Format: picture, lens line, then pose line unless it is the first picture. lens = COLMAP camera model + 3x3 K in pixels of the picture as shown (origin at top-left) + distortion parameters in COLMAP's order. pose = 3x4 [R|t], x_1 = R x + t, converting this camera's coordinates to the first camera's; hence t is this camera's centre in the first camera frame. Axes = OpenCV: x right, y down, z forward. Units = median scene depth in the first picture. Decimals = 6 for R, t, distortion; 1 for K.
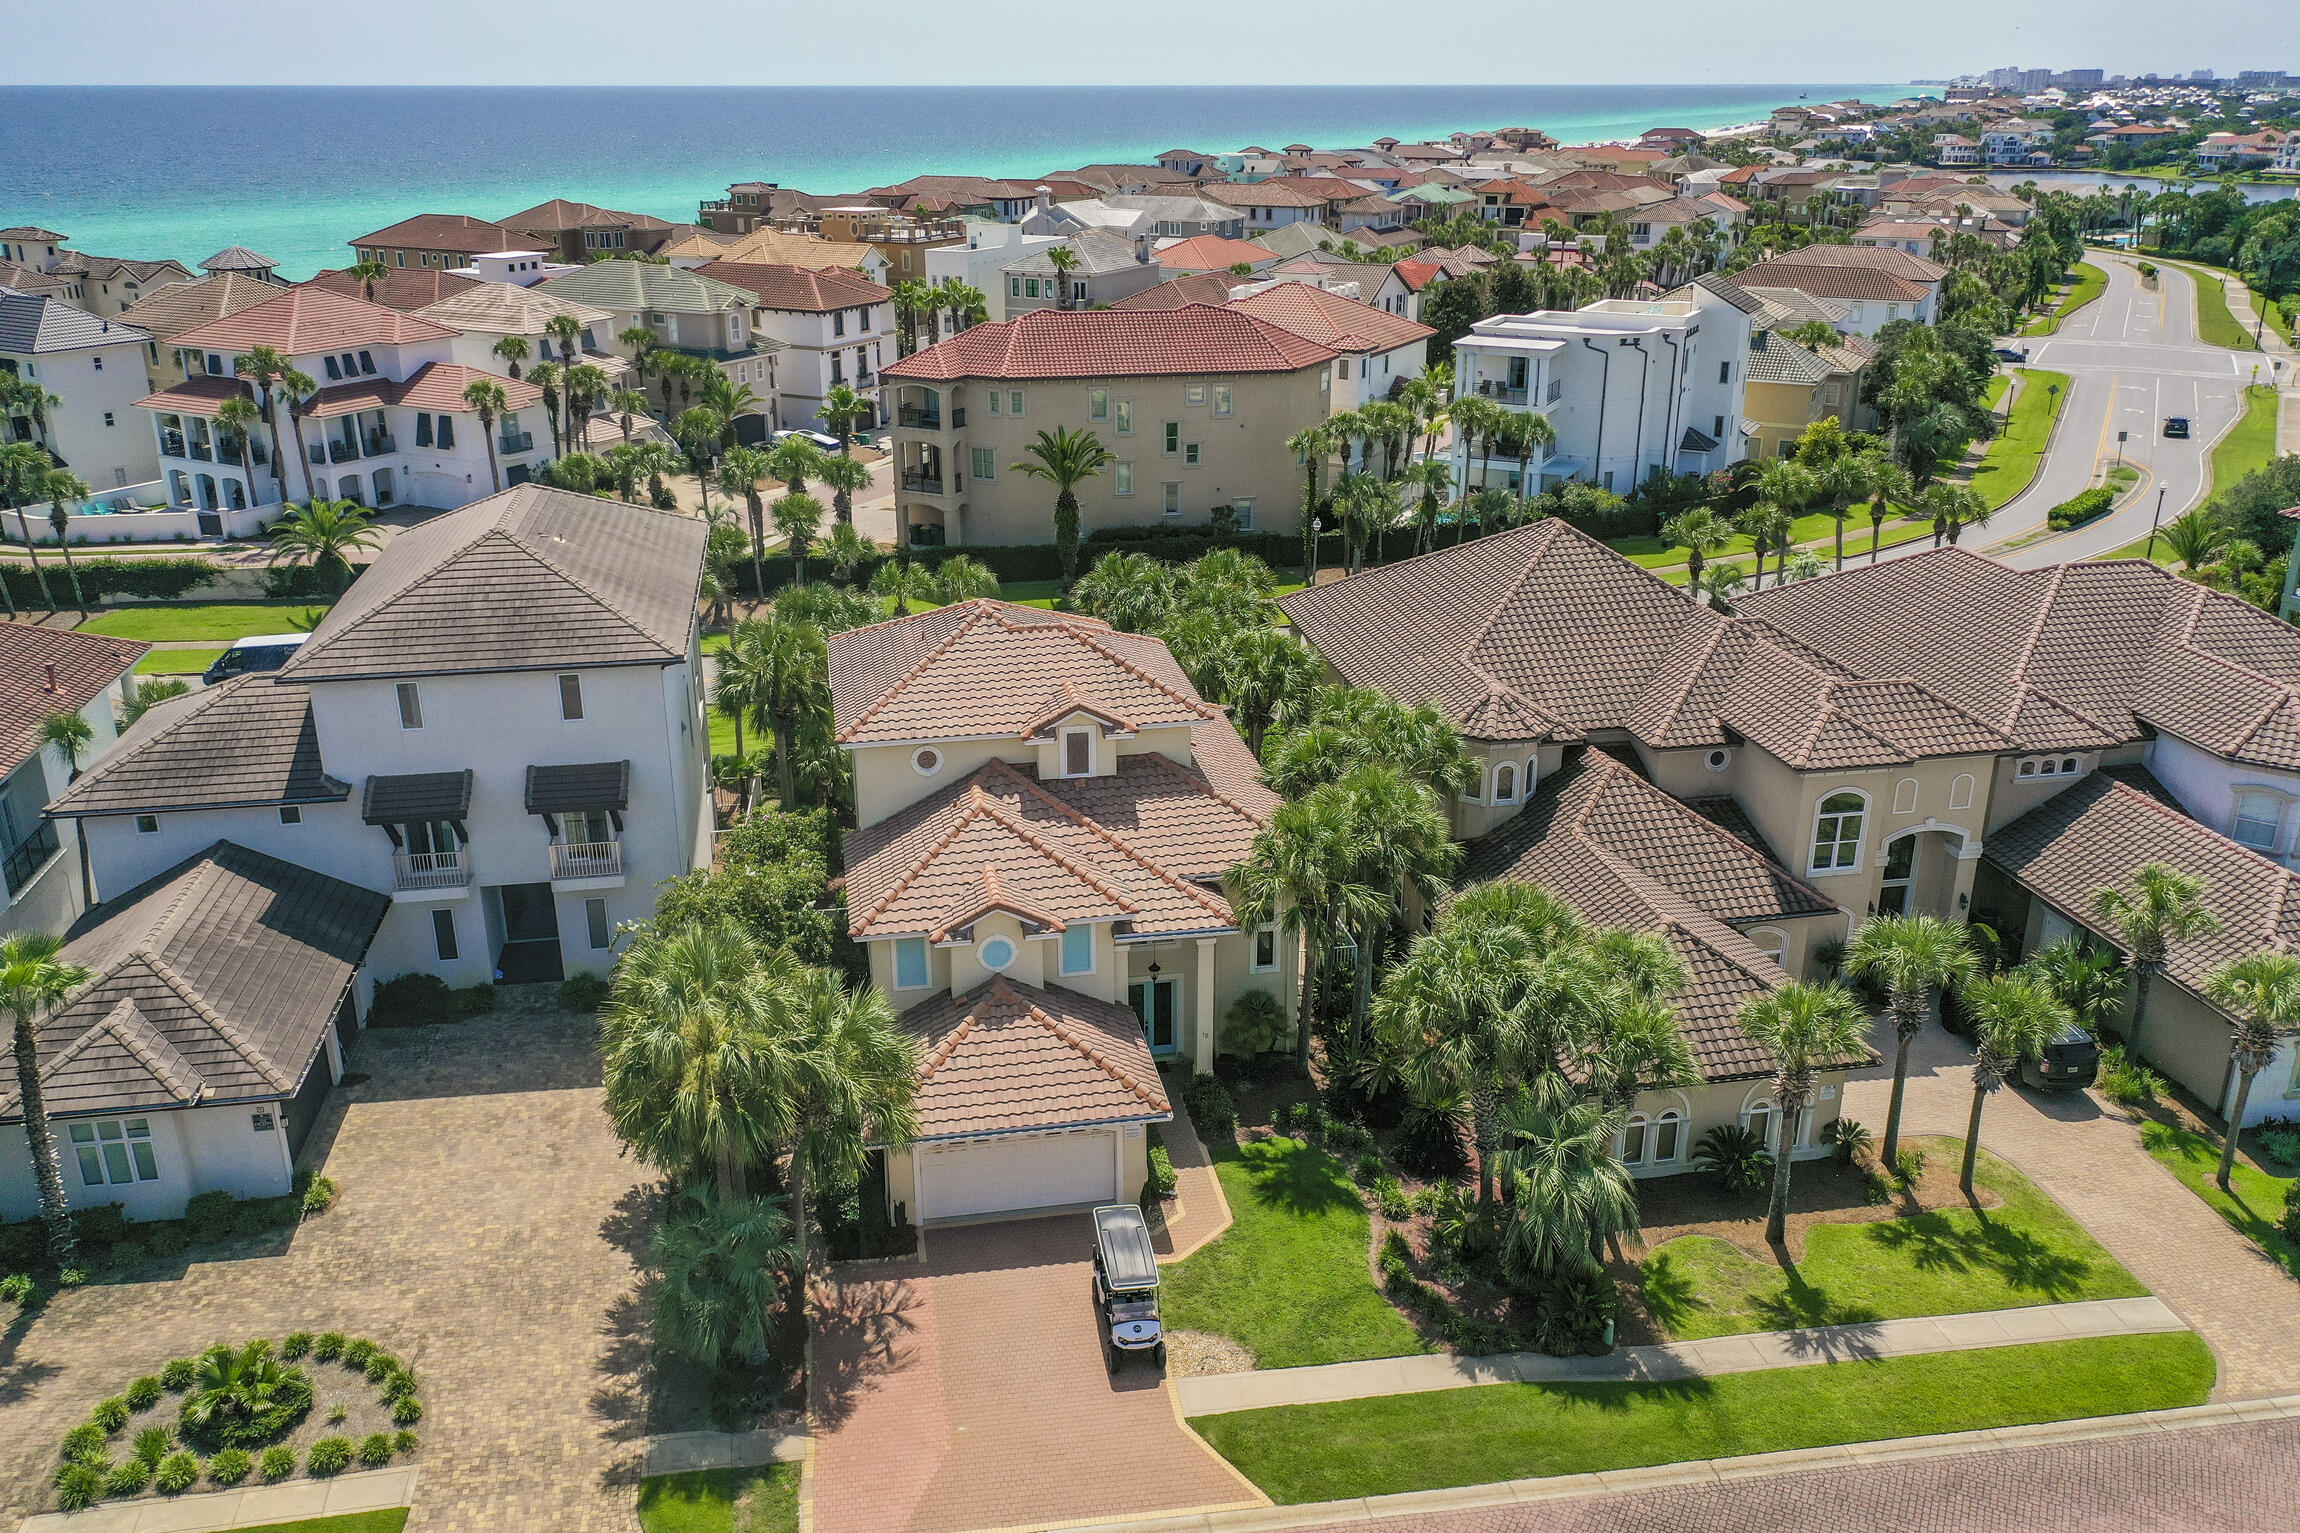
lens RADIAL K [[1793.4, 0, 1141.0], [0, 1793.4, 805.0], [0, 0, 1]] dist [0.005518, 0.001806]
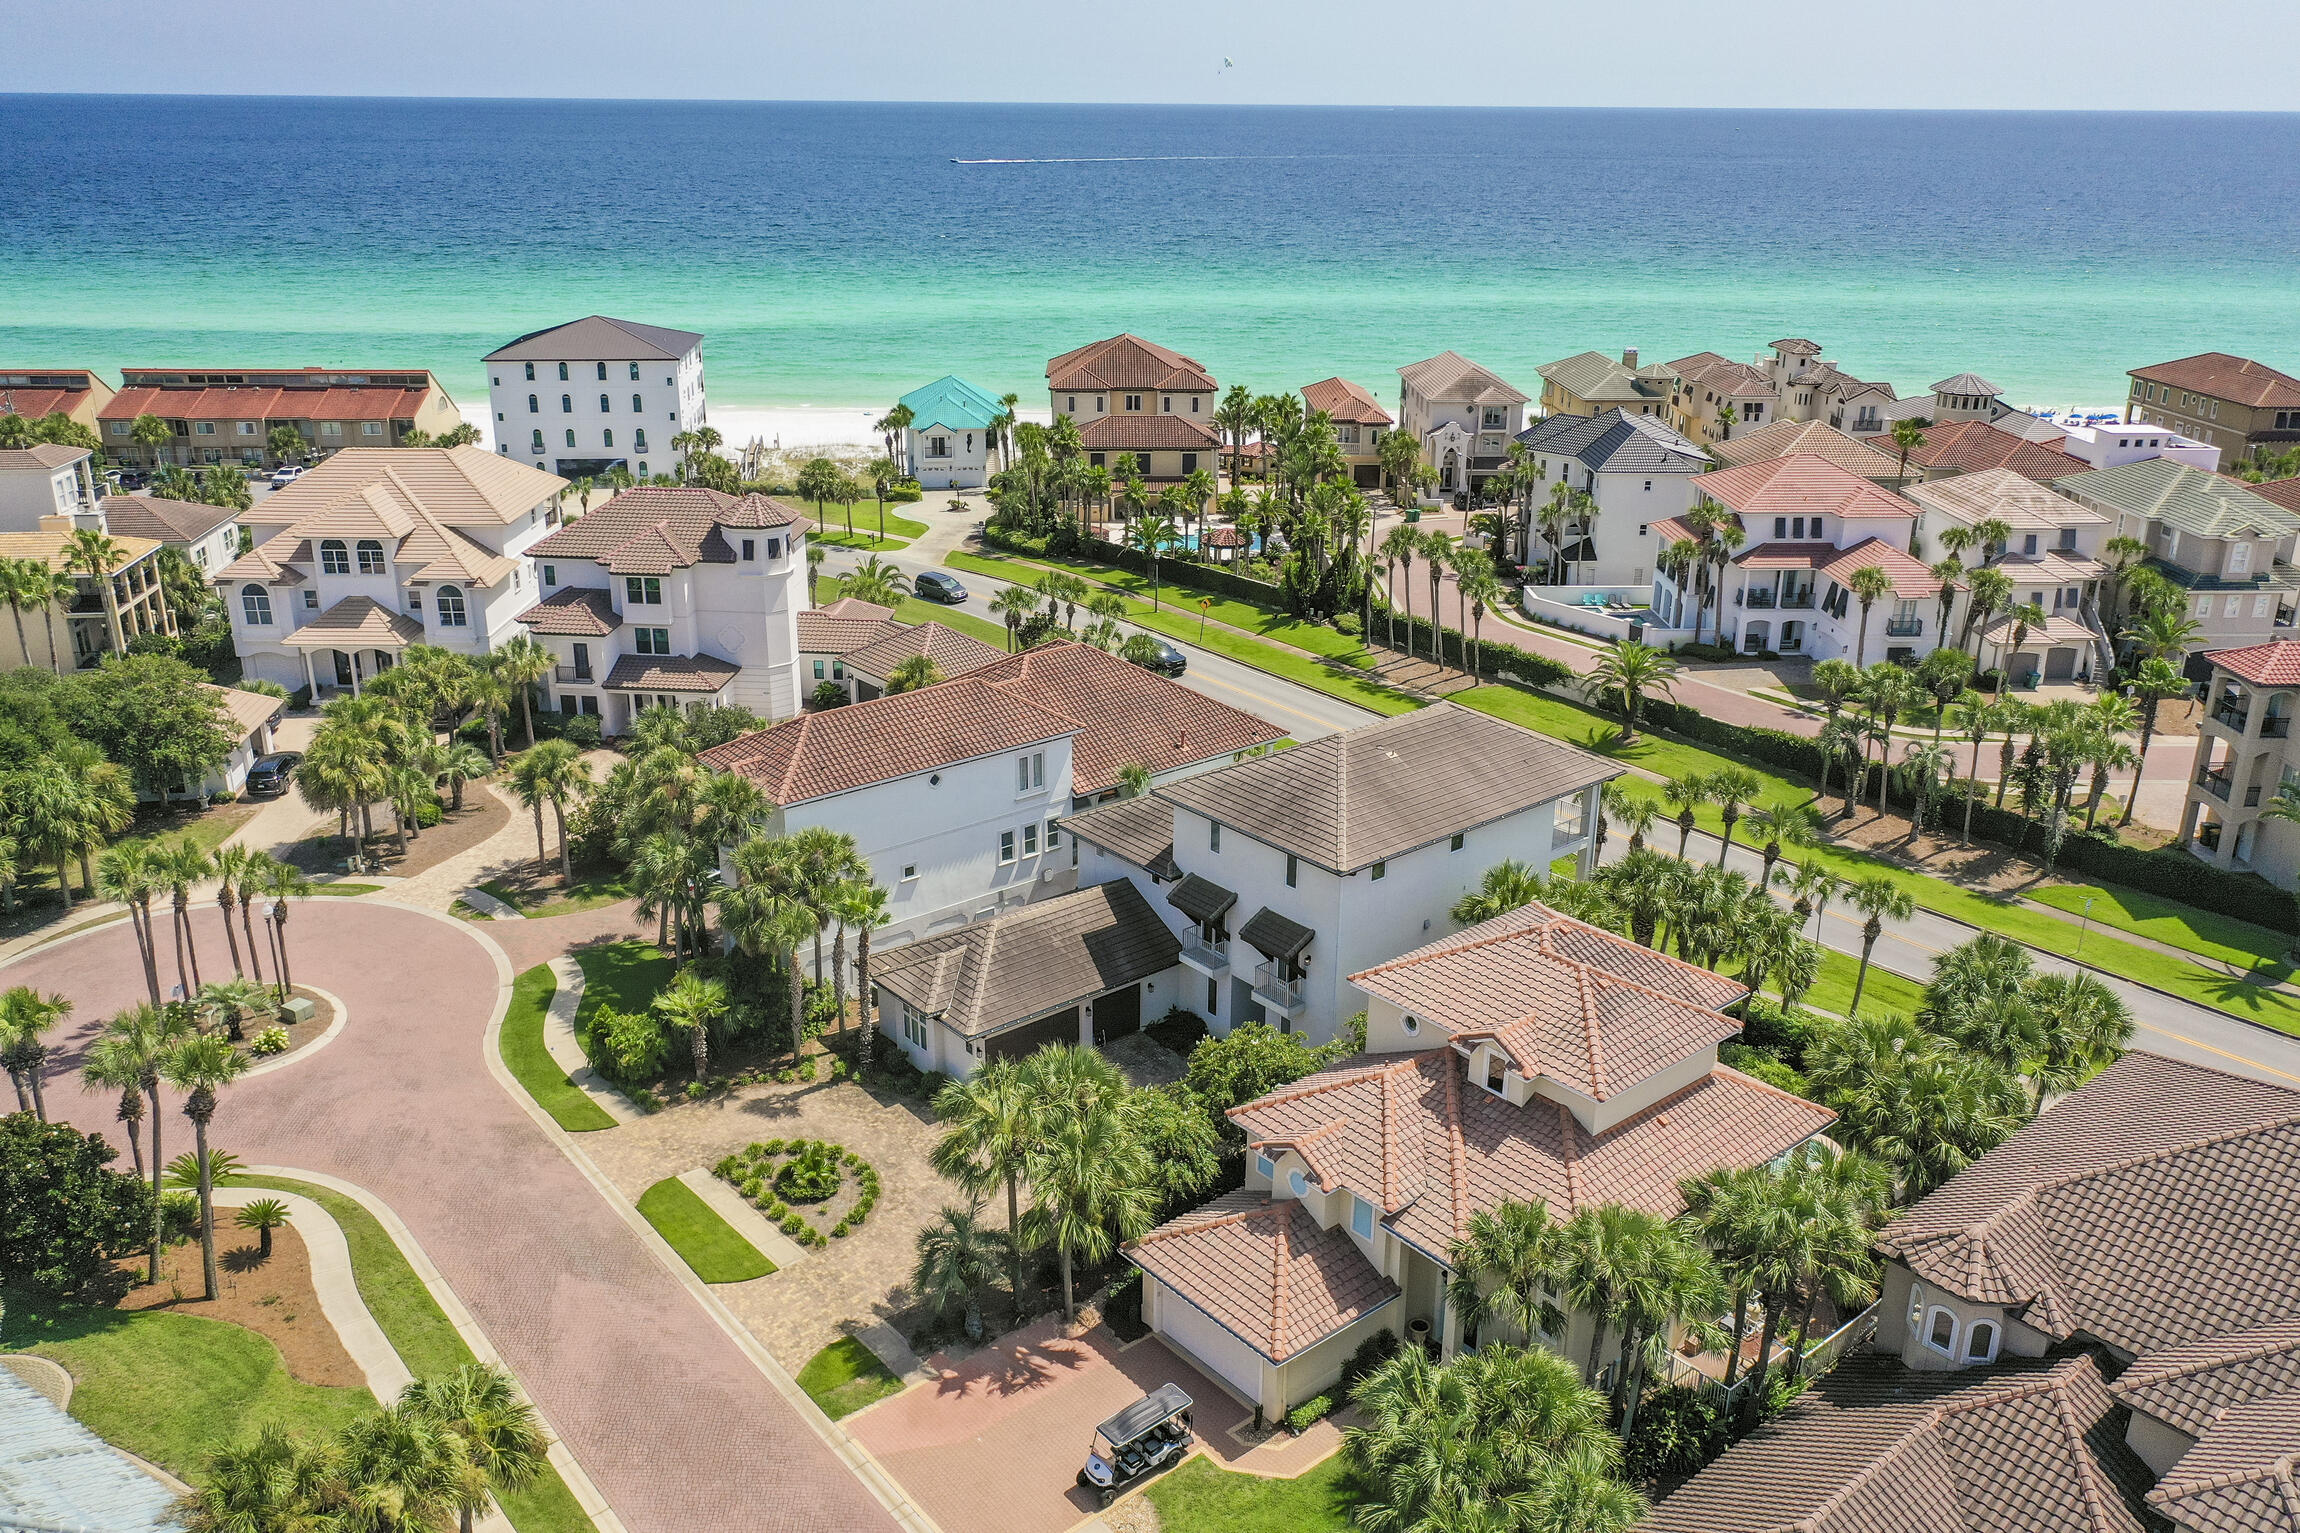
lens RADIAL K [[1793.4, 0, 1141.0], [0, 1793.4, 805.0], [0, 0, 1]] dist [0.005518, 0.001806]
pose [[0.493602, 0.319437, -0.808898, 0.657567], [-0.329729, 0.929399, 0.165818, -0.275825], [0.804758, 0.184869, 0.564081, 0.139069]]
